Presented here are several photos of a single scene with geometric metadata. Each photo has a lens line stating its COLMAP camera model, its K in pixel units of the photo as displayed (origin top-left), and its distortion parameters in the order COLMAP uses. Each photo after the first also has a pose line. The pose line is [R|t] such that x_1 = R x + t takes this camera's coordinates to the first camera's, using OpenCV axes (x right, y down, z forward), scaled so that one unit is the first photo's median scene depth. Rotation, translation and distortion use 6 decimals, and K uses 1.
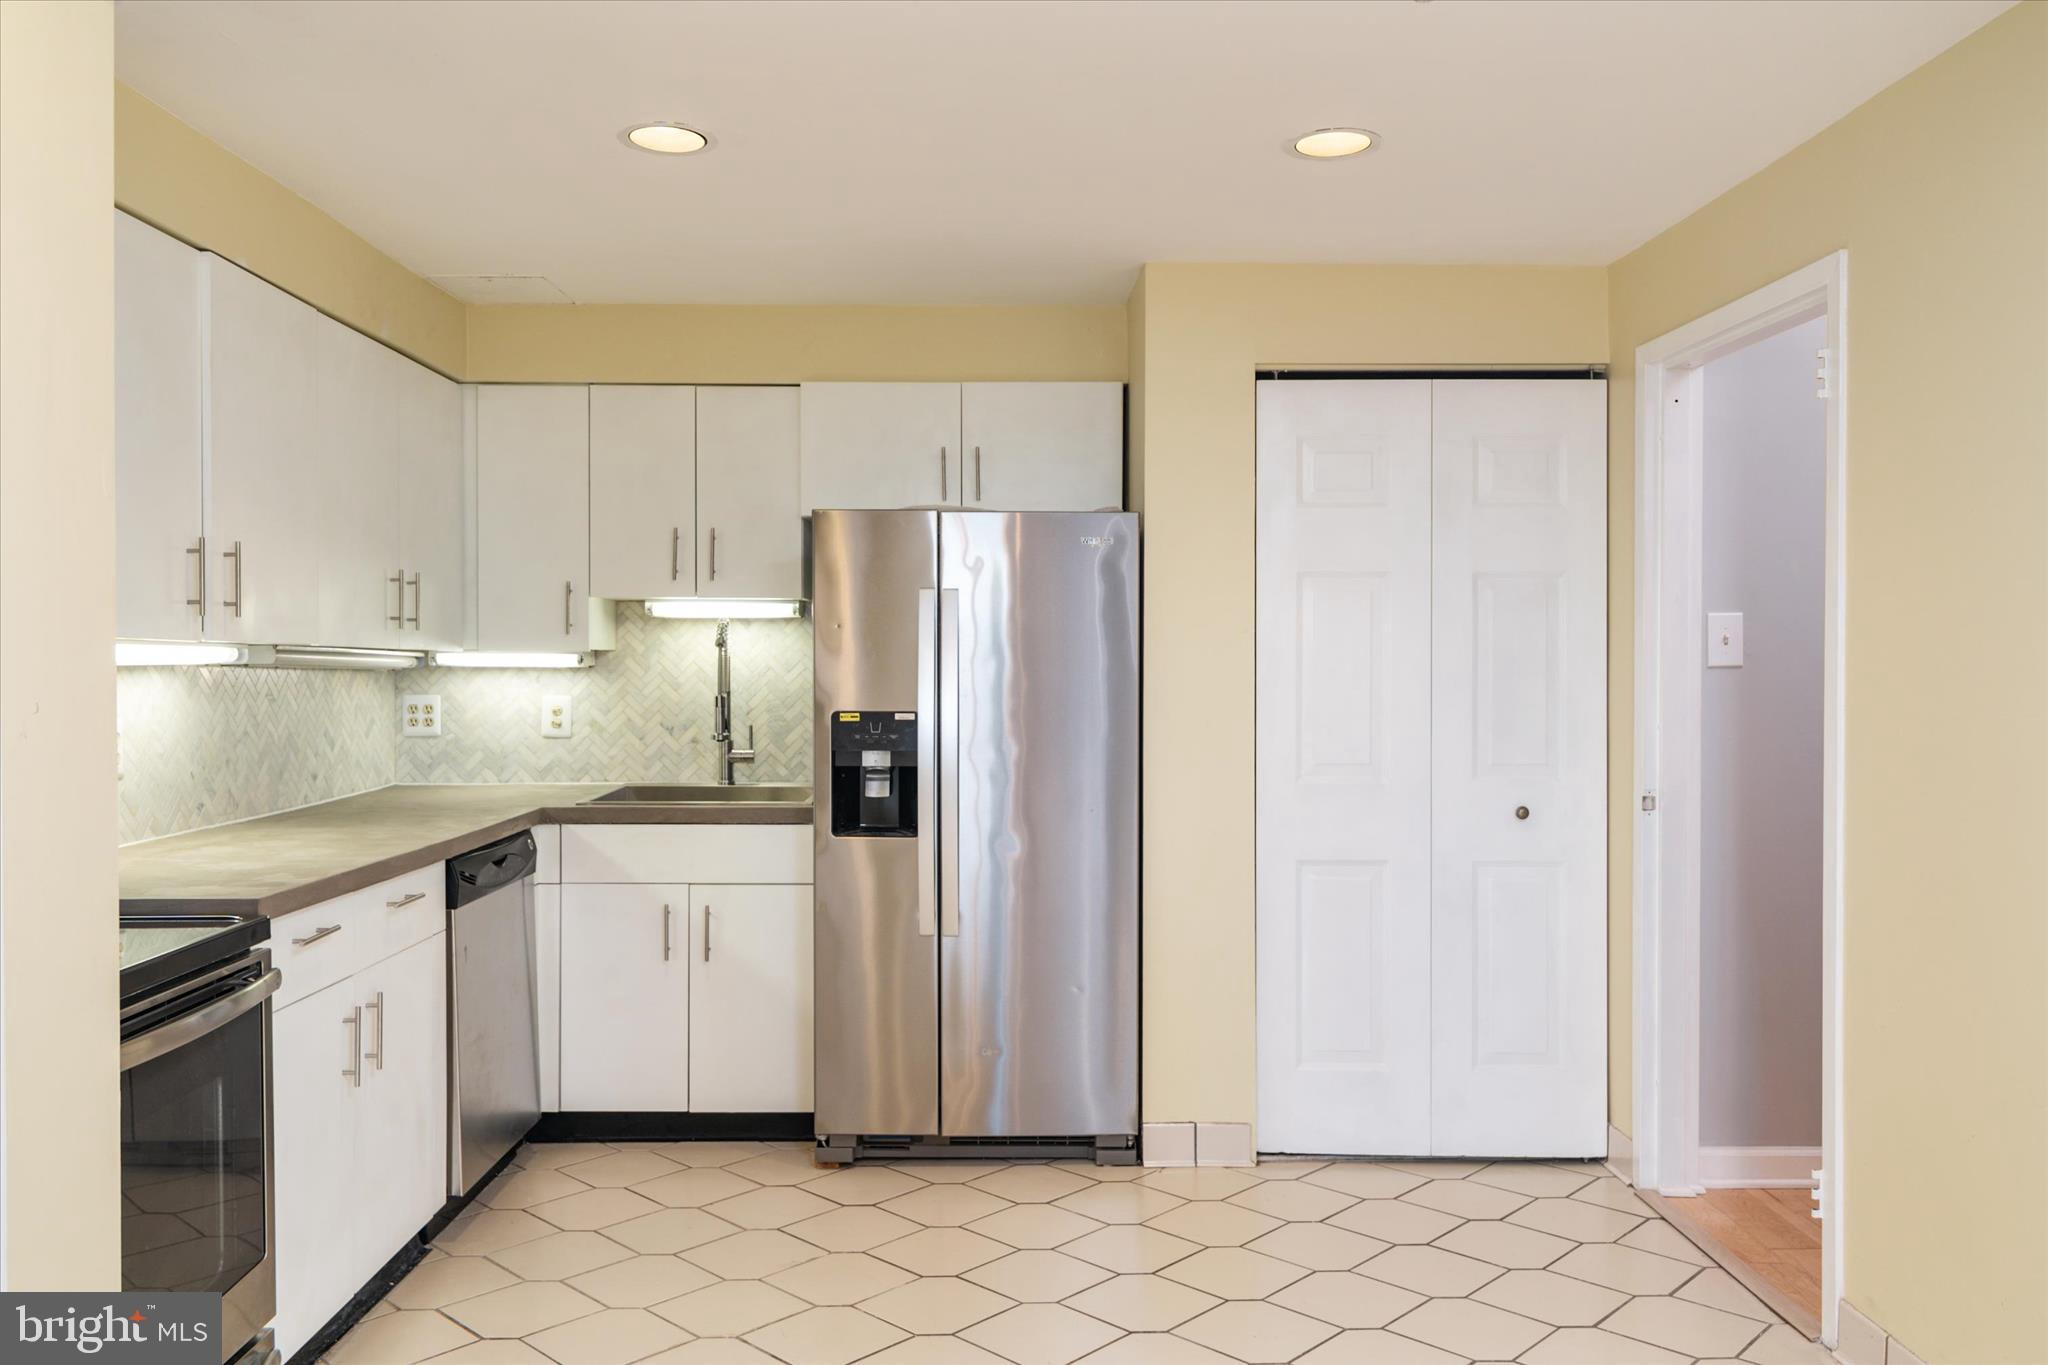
lens RADIAL K [[1539.5, 0, 1024.0], [0, 1539.5, 682.5], [0, 0, 1]] dist [0.001355, -0.000111]
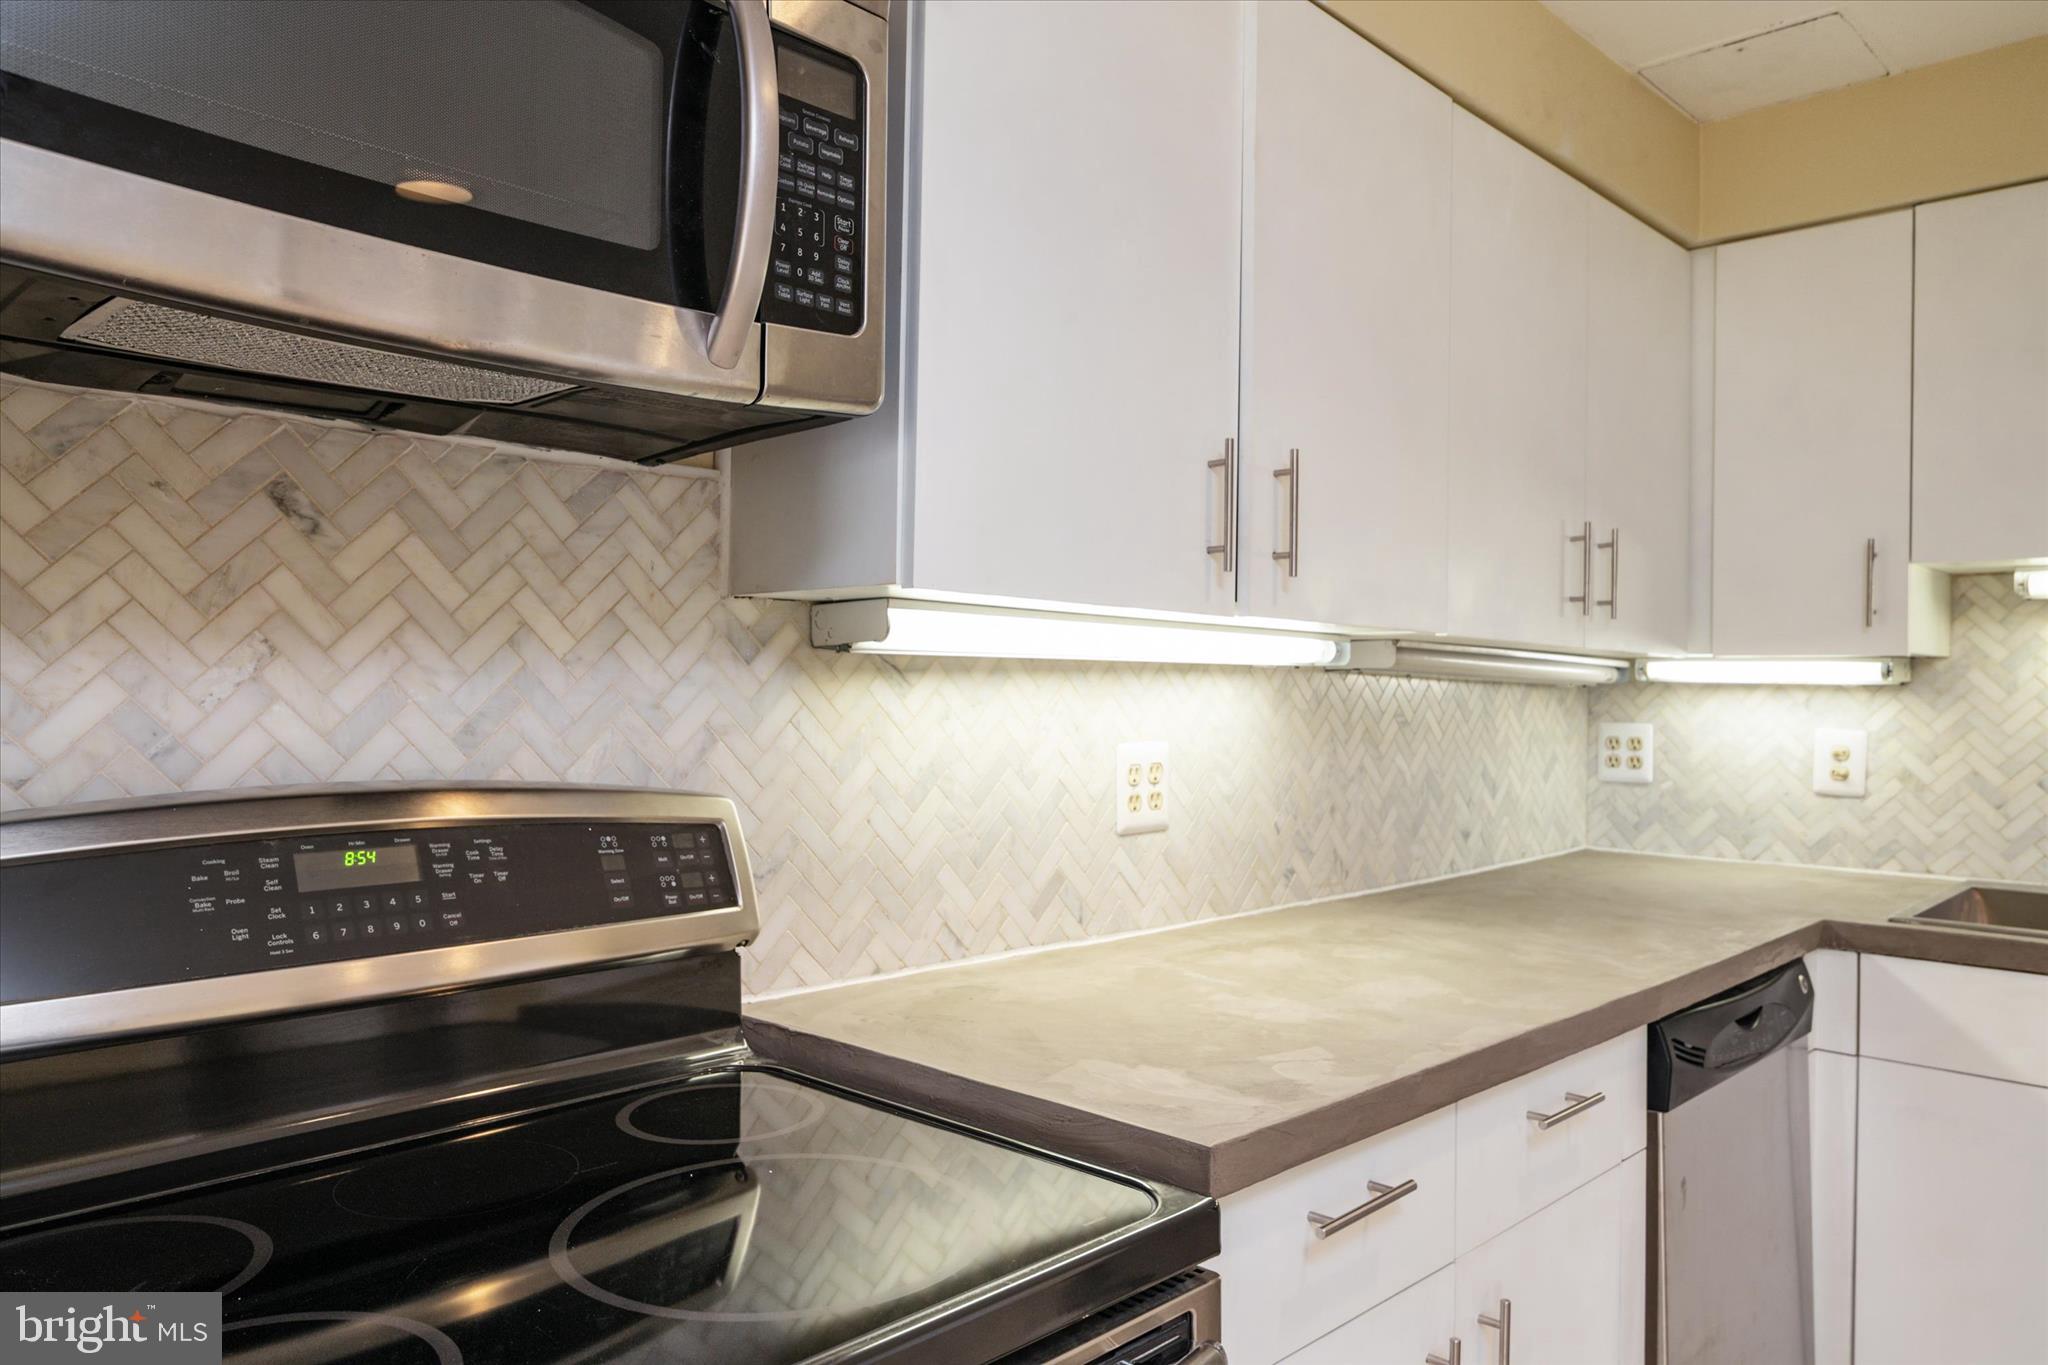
lens RADIAL K [[1418.0, 0, 1024.0], [0, 1418.0, 682.5], [0, 0, 1]] dist [-0.002382, -0.000885]
pose [[0.704898, 0.004278, -0.709296, -0.145260], [-0.021963, 0.999634, -0.015799, 0.006550], [0.708969, 0.026715, 0.704734, 0.401838]]
